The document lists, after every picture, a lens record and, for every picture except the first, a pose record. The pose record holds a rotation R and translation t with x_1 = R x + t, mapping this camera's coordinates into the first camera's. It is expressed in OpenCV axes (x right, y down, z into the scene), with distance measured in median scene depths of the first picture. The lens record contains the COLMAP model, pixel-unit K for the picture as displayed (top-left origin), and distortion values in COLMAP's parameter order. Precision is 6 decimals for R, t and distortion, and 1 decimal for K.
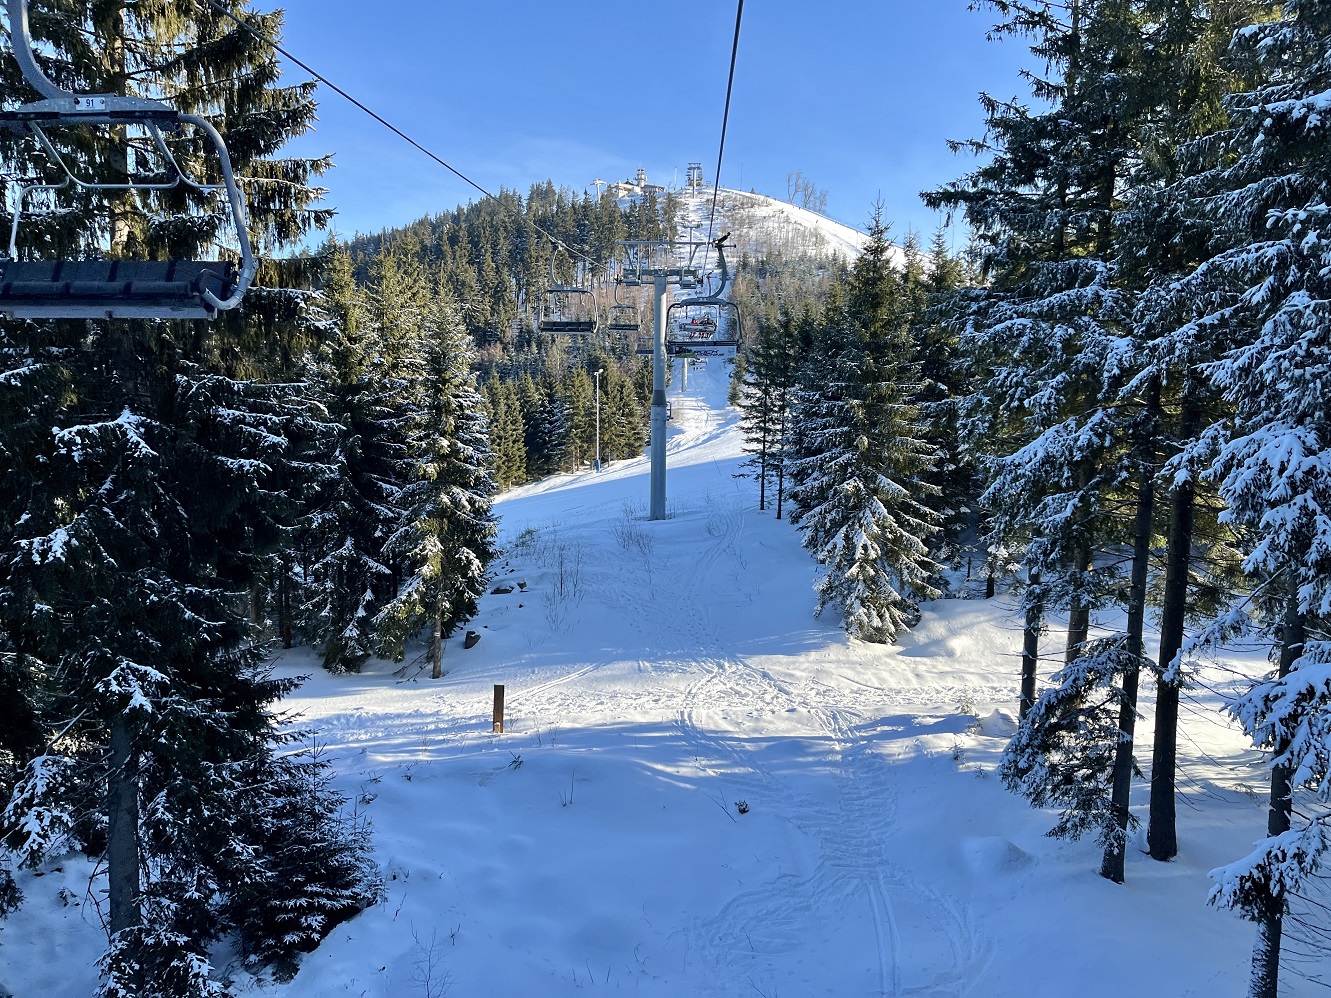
lens RADIAL K [[1002.2, 0, 628.3], [0, 1002.2, 498.1], [0, 0, 1]] dist [0.203307, -0.000176]
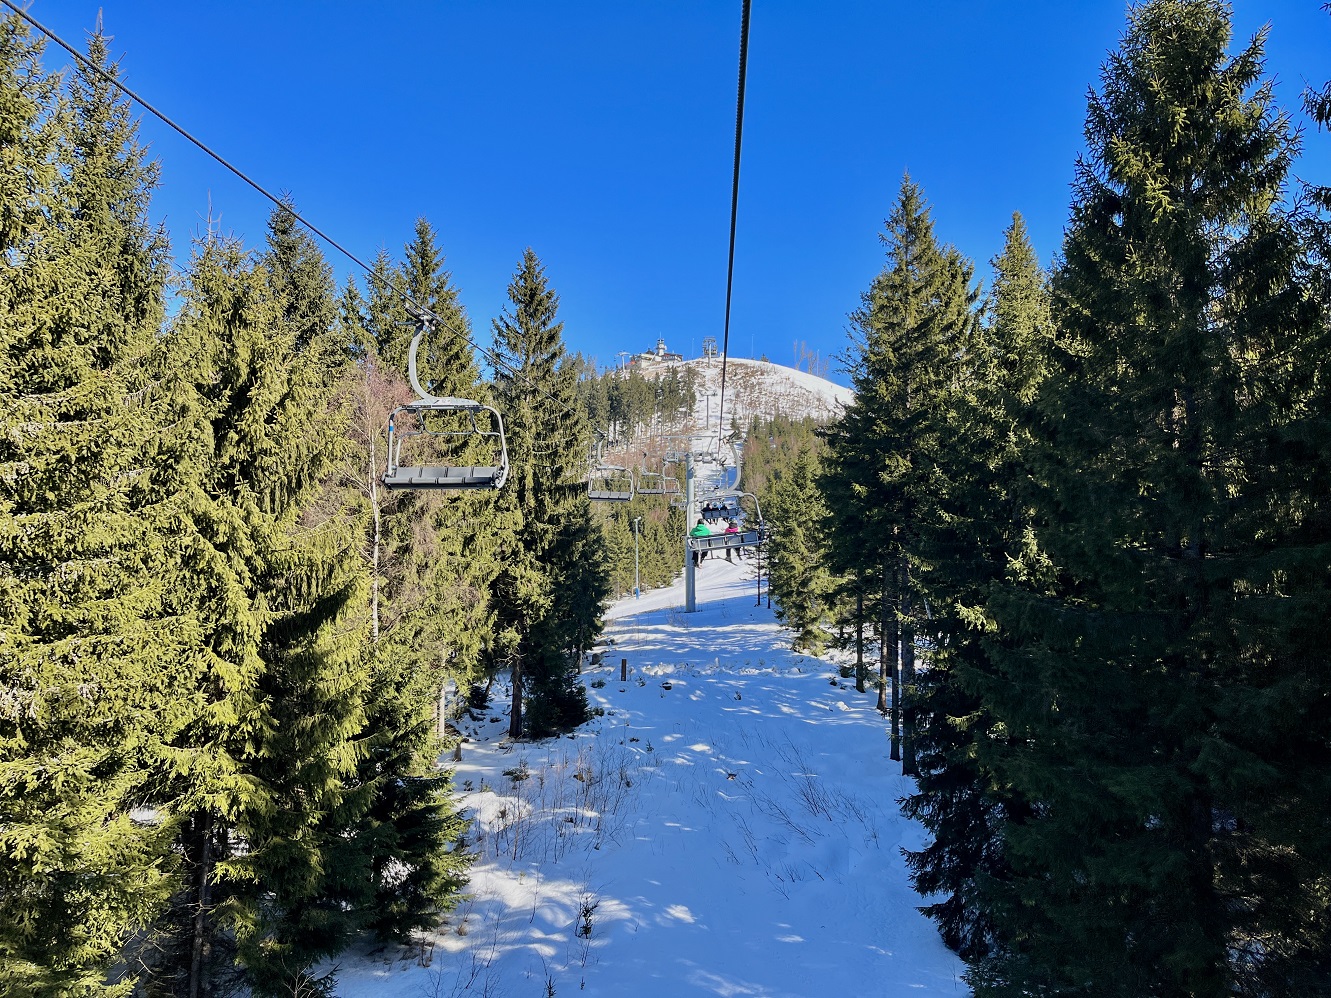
lens RADIAL K [[1000.7, 0, 665.5], [0, 1000.7, 499.0], [0, 0, 1]] dist [0.087187, -0.000505]
pose [[0.999786, -0.012306, 0.016627, -0.005513], [0.014599, 0.989227, -0.145658, 0.012381], [-0.014656, 0.145869, 0.989195, -0.089387]]
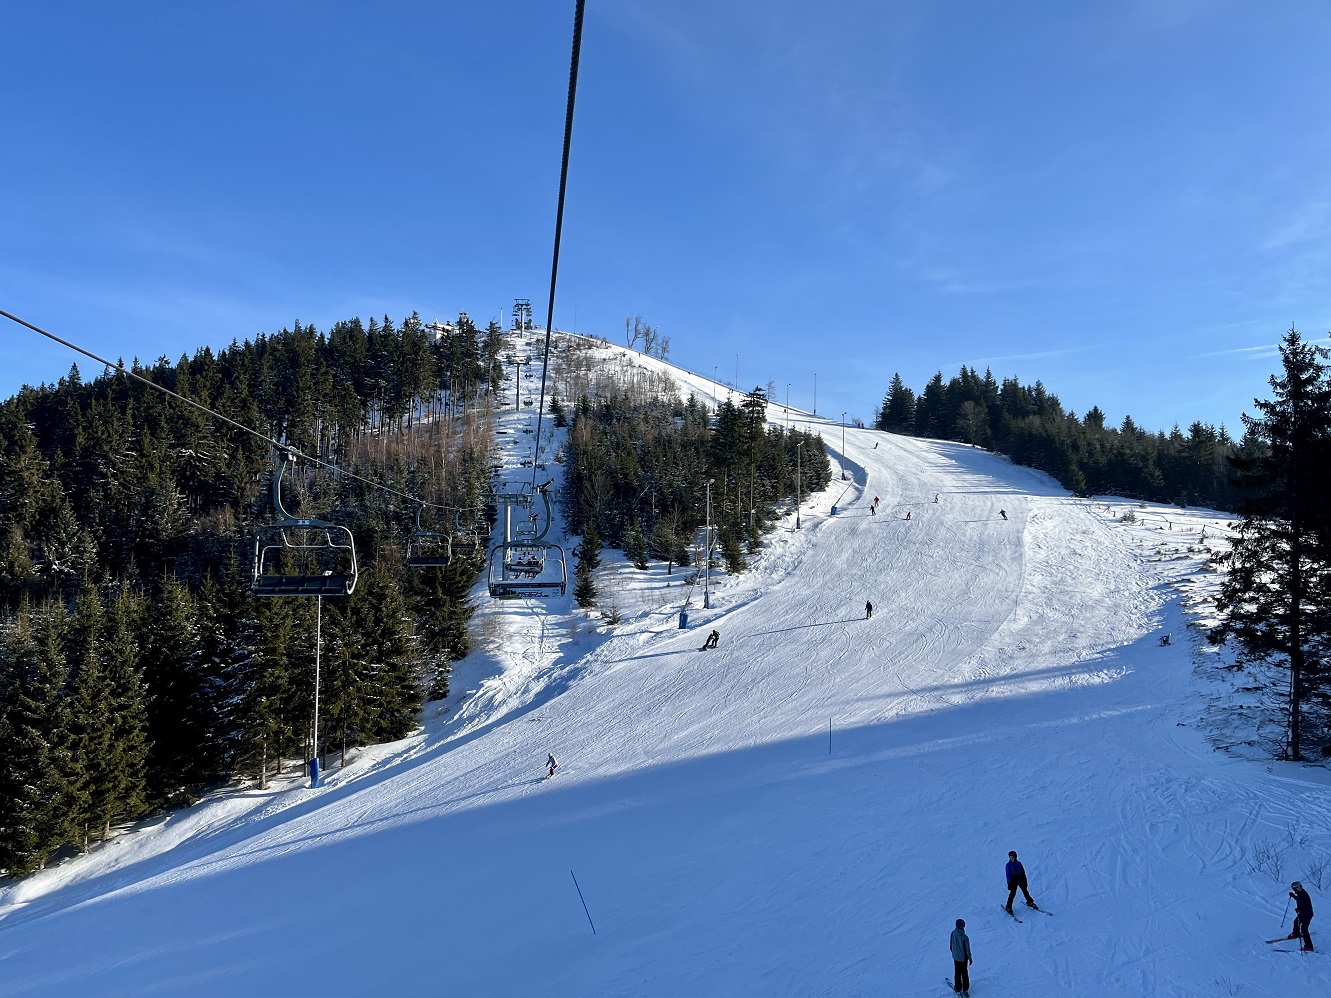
lens RADIAL K [[1000.7, 0, 665.5], [0, 1000.7, 499.0], [0, 0, 1]] dist [0.087187, -0.000505]
pose [[0.979743, 0.001358, 0.200253, 0.016994], [0.028331, 0.988980, -0.145314, -0.039855], [-0.198243, 0.148044, 0.968908, 0.221078]]
